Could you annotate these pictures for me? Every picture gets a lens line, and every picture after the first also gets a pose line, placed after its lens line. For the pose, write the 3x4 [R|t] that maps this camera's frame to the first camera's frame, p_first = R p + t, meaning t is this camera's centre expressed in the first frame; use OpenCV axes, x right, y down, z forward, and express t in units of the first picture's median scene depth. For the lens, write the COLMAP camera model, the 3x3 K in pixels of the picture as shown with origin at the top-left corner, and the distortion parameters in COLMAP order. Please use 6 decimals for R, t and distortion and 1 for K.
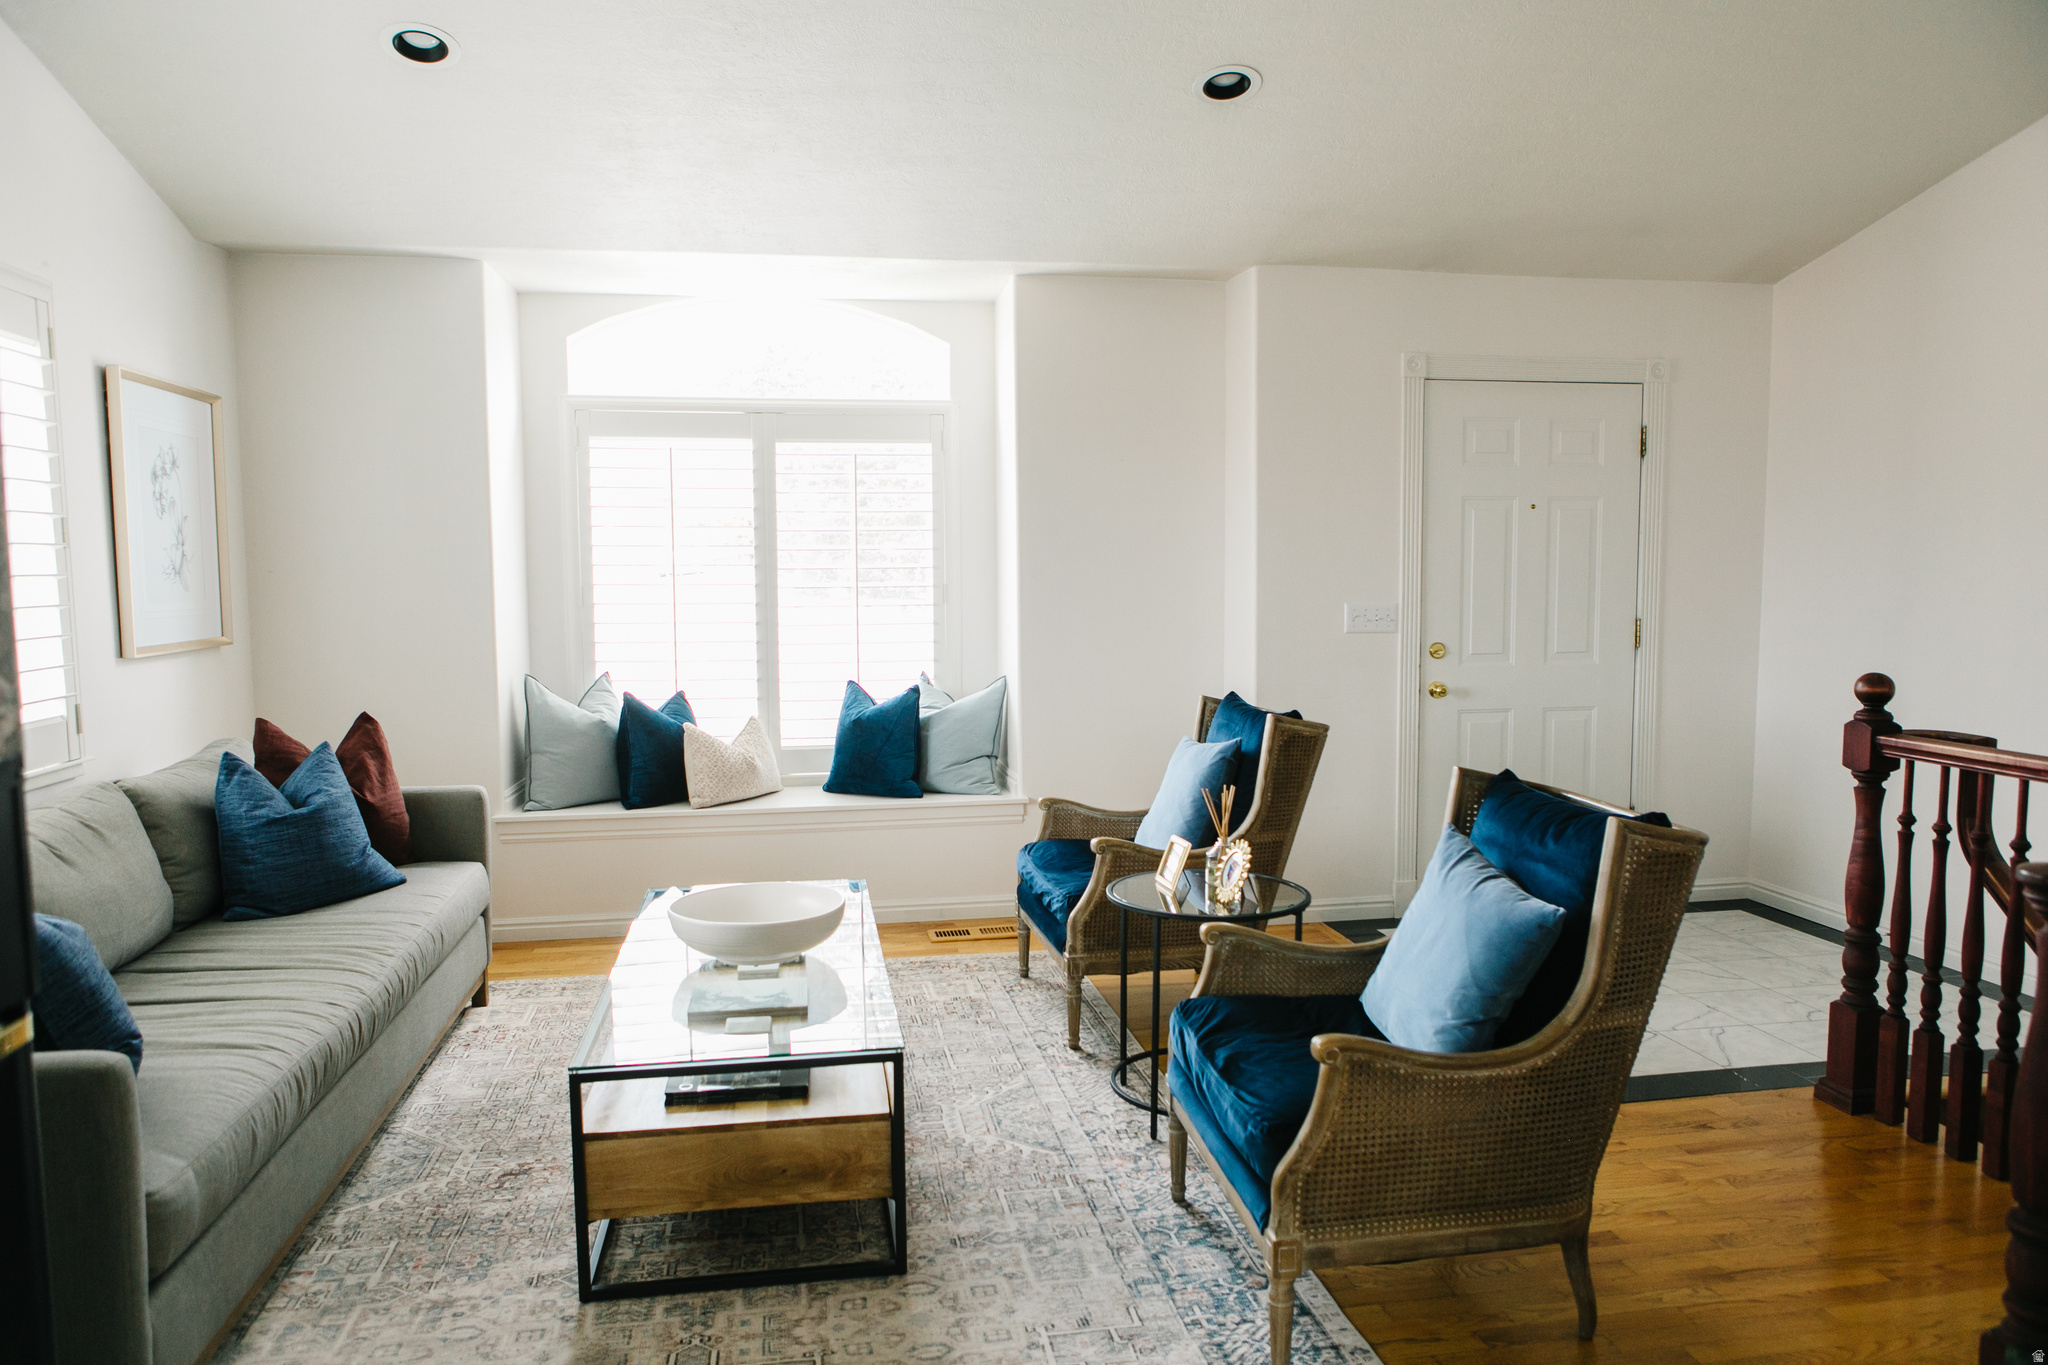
lens RADIAL K [[1385.2, 0, 1022.6], [0, 1385.2, 685.7], [0, 0, 1]] dist [-0.026132, 0.019864]
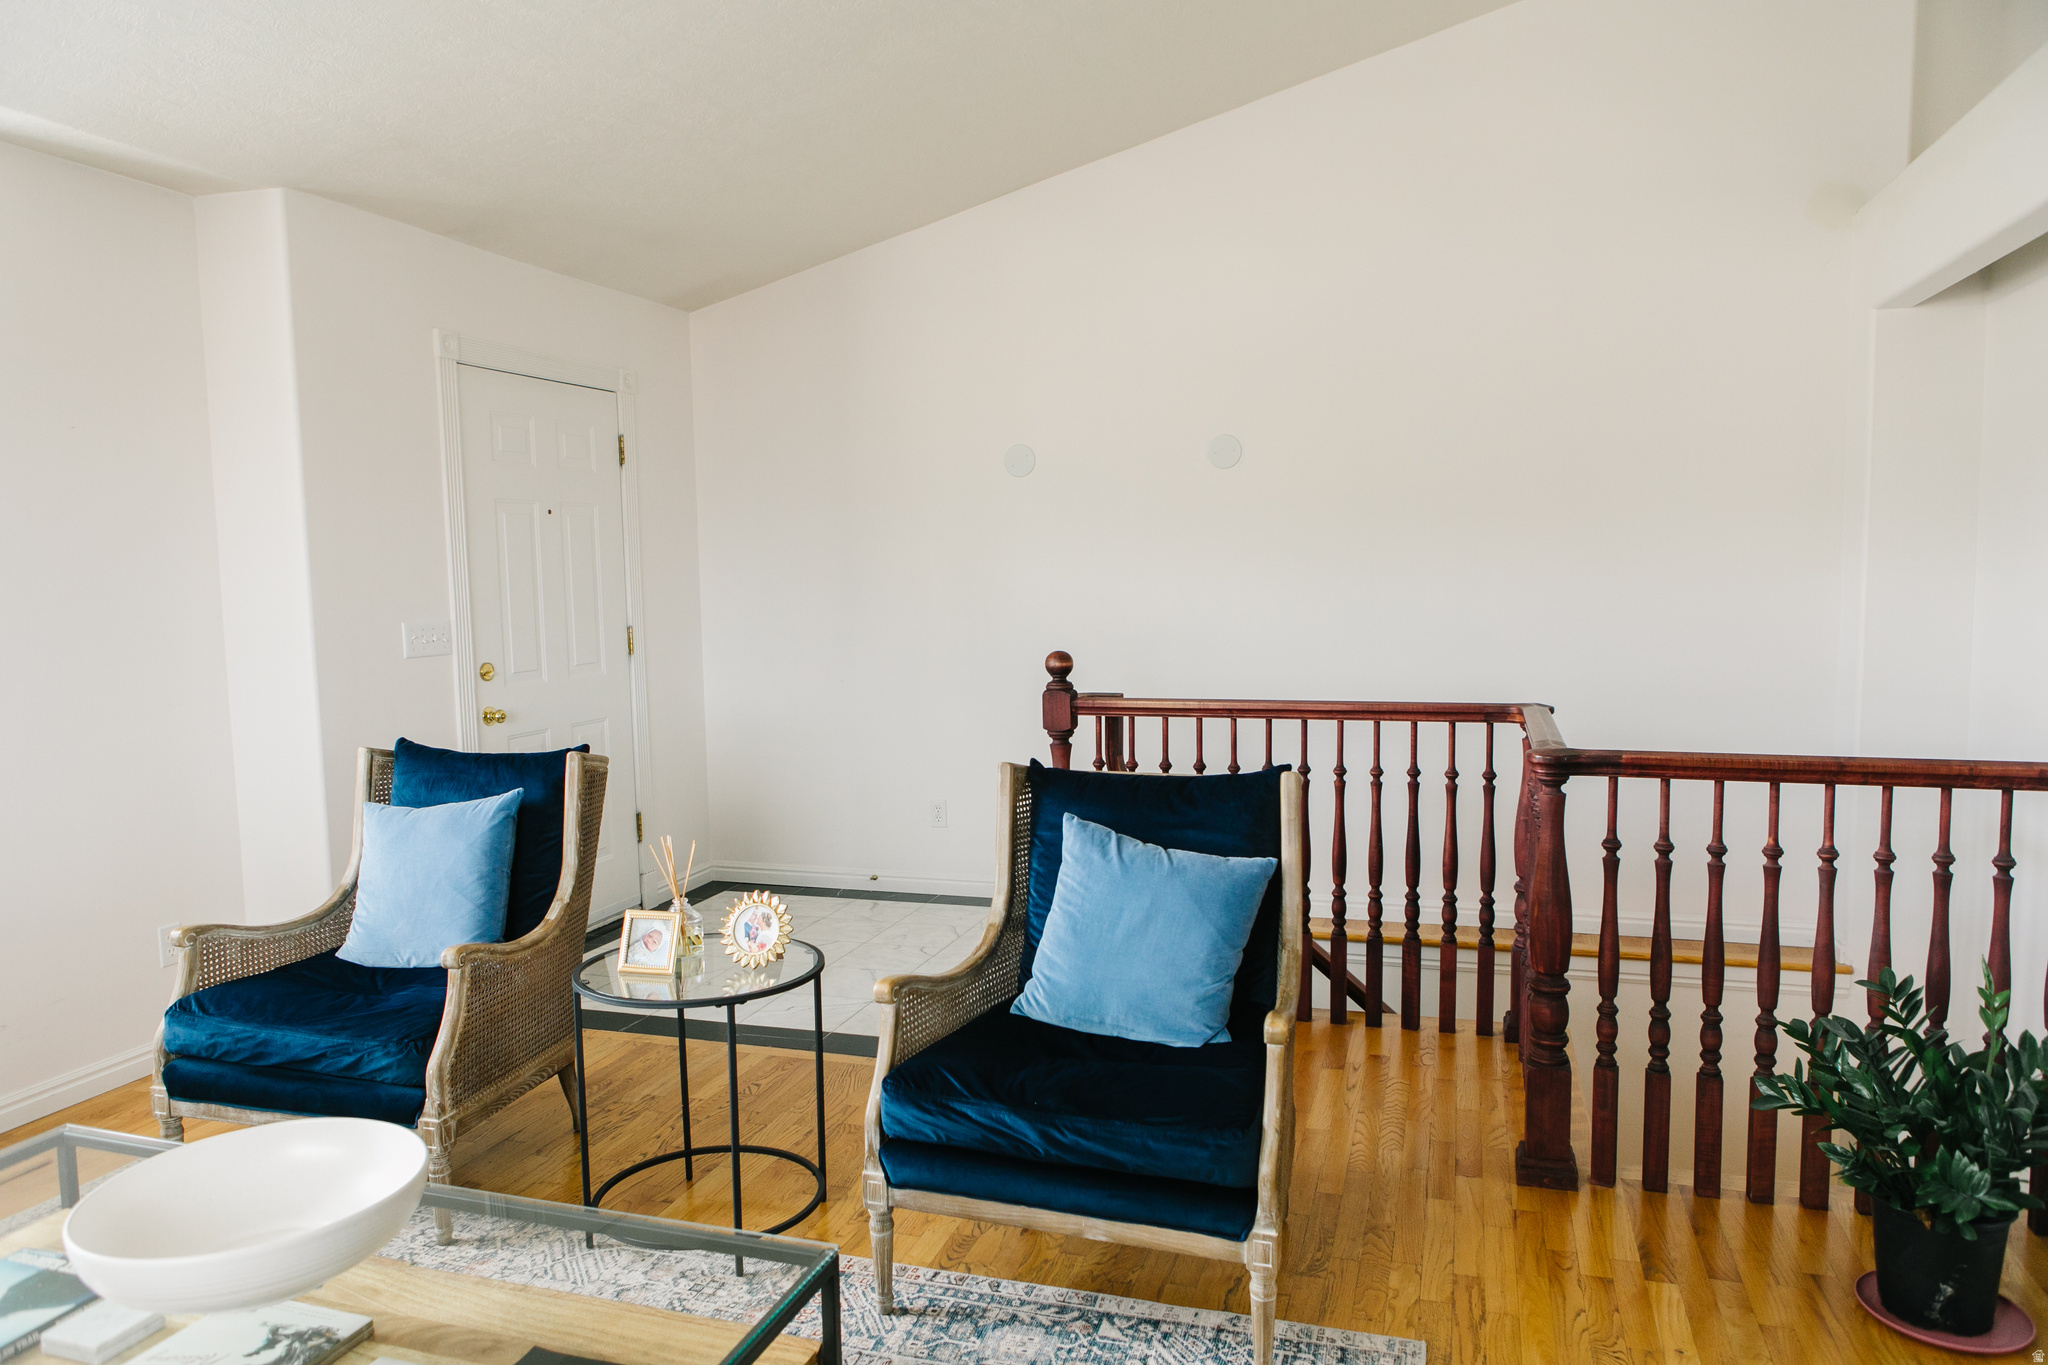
lens RADIAL K [[1385.2, 0, 1022.6], [0, 1385.2, 685.7], [0, 0, 1]] dist [-0.026132, 0.019864]
pose [[0.470739, -0.081104, 0.878537, -0.363123], [0.093085, 0.994774, 0.041958, -0.025004], [-0.877348, 0.062028, 0.475828, 0.321598]]
